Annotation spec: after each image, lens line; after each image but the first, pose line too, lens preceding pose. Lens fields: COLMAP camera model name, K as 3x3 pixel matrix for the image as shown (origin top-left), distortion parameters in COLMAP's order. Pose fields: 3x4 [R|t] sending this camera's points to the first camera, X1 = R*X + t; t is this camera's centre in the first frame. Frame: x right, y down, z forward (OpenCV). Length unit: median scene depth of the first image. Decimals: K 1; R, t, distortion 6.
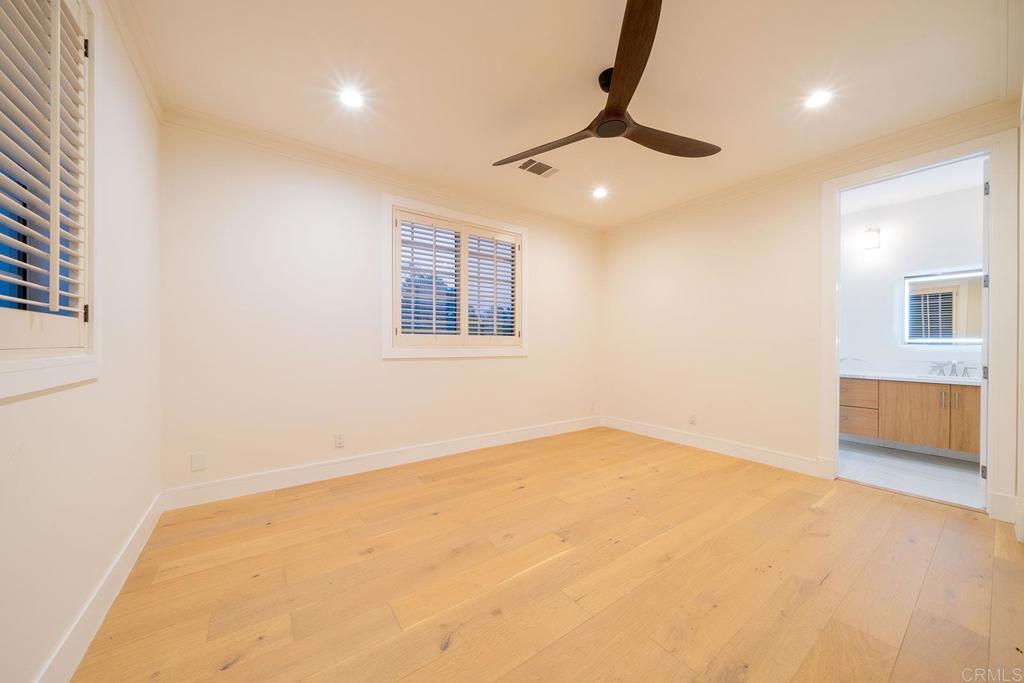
lens RADIAL K [[343.0, 0, 512.1], [0, 343.0, 345.6], [0, 0, 1]] dist [0.000095, -0.000053]
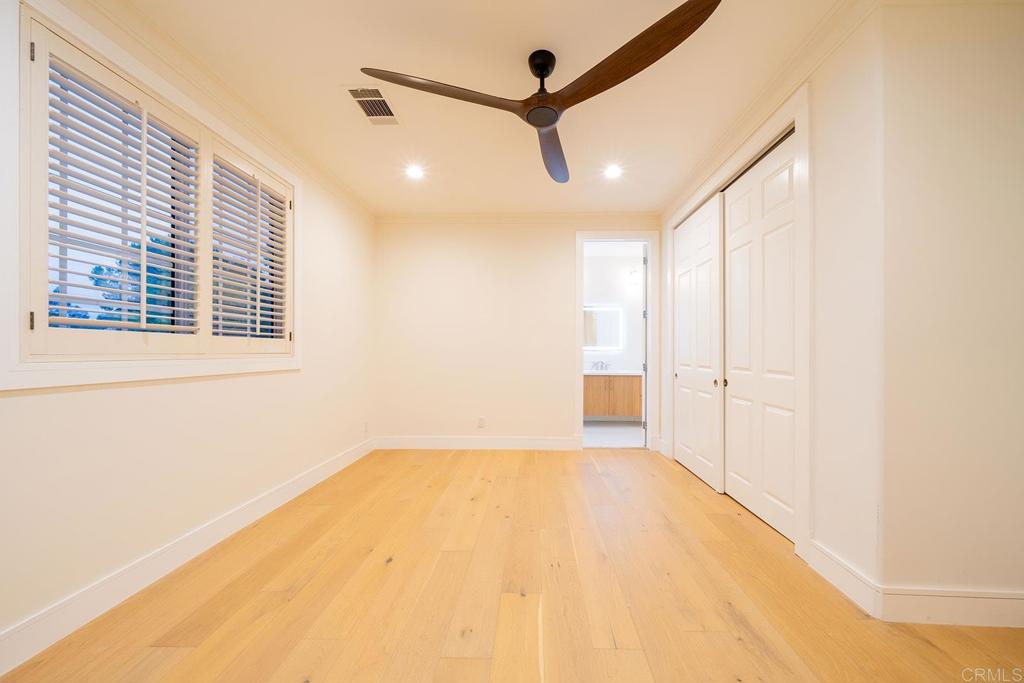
lens RADIAL K [[357.7, 0, 514.3], [0, 357.7, 351.0], [0, 0, 1]] dist [-0.001845, -0.000102]
pose [[0.614762, -0.002710, 0.788708, -0.318616], [0.002358, 0.999996, 0.001597, -0.006357], [-0.788709, 0.000878, 0.614766, 0.297927]]
